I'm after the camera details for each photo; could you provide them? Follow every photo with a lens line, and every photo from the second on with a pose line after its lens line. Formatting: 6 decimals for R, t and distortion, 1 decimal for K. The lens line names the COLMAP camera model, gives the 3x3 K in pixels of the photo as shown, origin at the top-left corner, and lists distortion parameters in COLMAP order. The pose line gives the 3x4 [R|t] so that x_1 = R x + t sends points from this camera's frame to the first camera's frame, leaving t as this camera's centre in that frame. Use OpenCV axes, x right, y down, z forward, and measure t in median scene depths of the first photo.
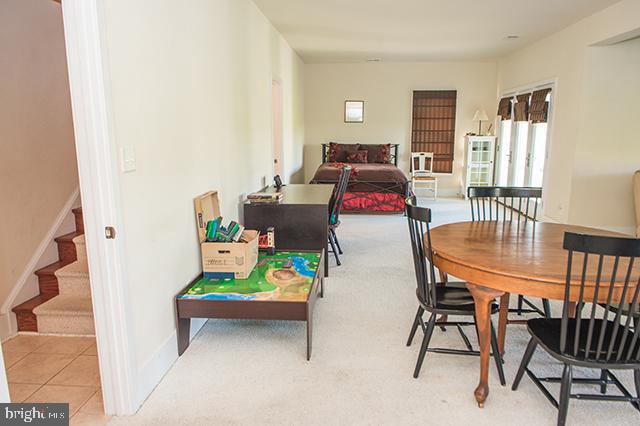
lens RADIAL K [[448.6, 0, 320.7], [0, 448.6, 216.7], [0, 0, 1]] dist [-0.002061, -0.009479]
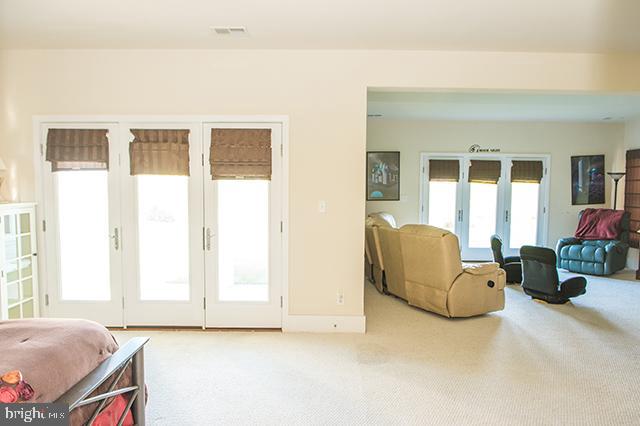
lens RADIAL K [[448.6, 0, 322.1], [0, 448.6, 213.0], [0, 0, 1]] dist [-0.002061, -0.009479]
pose [[-0.067308, -0.061717, 0.995822, -0.124346], [0.183935, 0.980210, 0.073182, -0.144565], [-0.980631, 0.188092, -0.054624, 0.711762]]
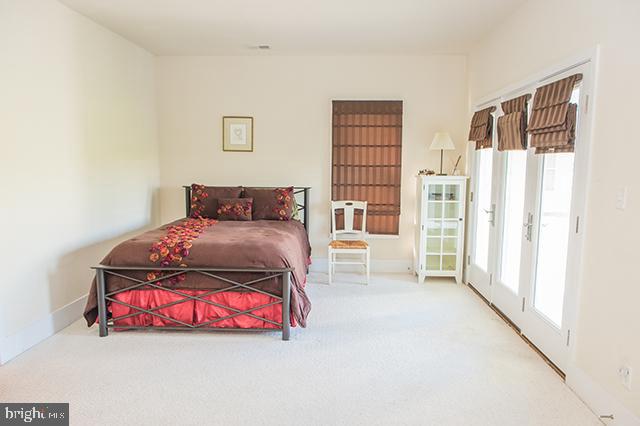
lens RADIAL K [[448.6, 0, 320.9], [0, 448.6, 215.4], [0, 0, 1]] dist [-0.002061, -0.009479]
pose [[0.999349, 0.003740, 0.035895, 0.176113], [-0.001148, 0.997407, -0.071963, -0.084794], [-0.036071, 0.071874, 0.996761, 0.420206]]
